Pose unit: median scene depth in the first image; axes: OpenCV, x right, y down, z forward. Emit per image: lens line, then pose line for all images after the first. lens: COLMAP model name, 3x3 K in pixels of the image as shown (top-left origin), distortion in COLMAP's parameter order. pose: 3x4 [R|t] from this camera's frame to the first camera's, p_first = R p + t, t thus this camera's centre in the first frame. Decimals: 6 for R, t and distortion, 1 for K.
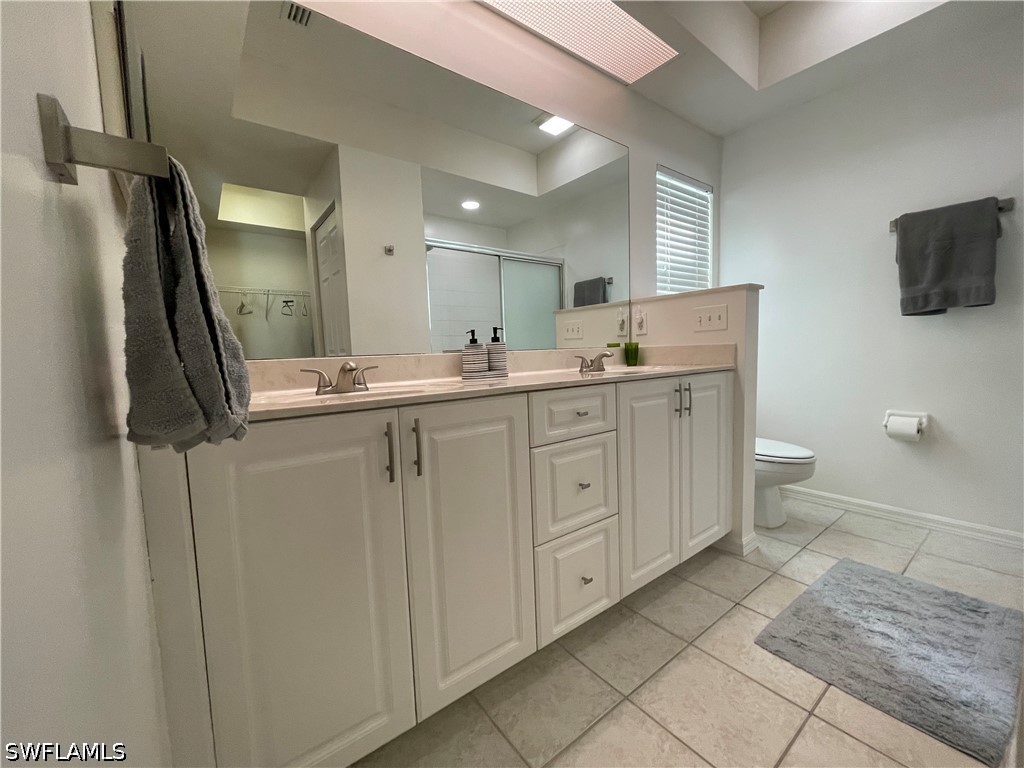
lens RADIAL K [[410.0, 0, 510.6], [0, 410.0, 381.5], [0, 0, 1]] dist [-0.001326, 0.000876]
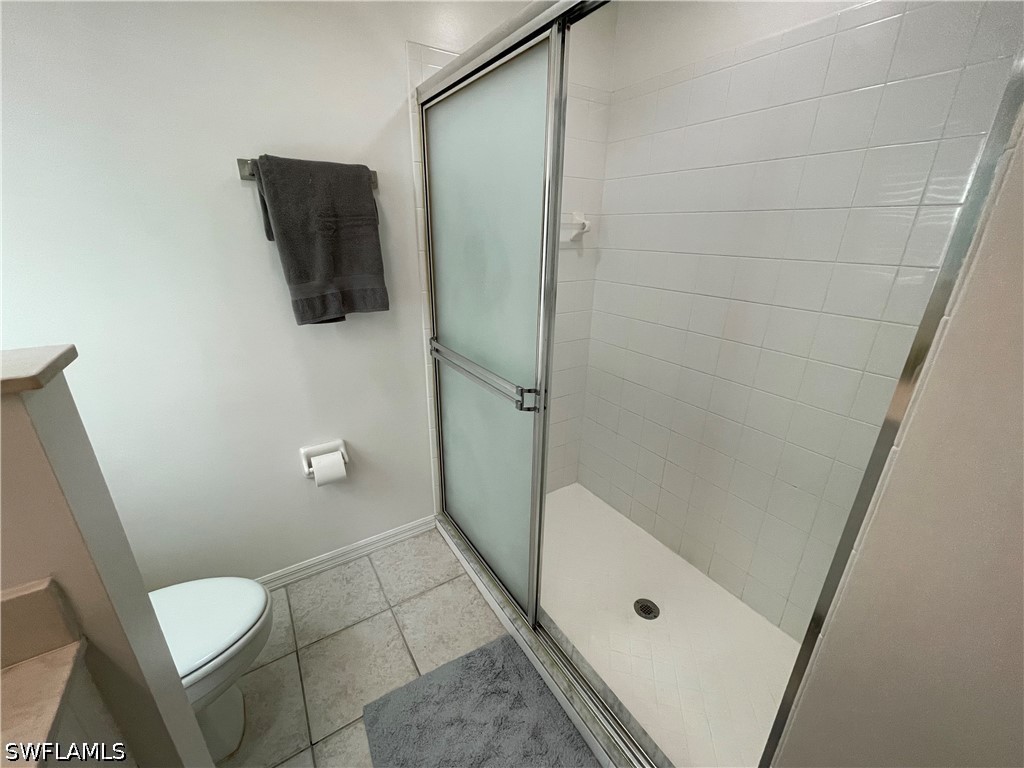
lens RADIAL K [[410.0, 0, 505.4], [0, 410.0, 385.8], [0, 0, 1]] dist [-0.001326, 0.000876]
pose [[0.086154, -0.315239, 0.945094, 0.321701], [0.083087, 0.947590, 0.308497, -0.240621], [-0.992811, 0.051947, 0.107831, 0.591588]]
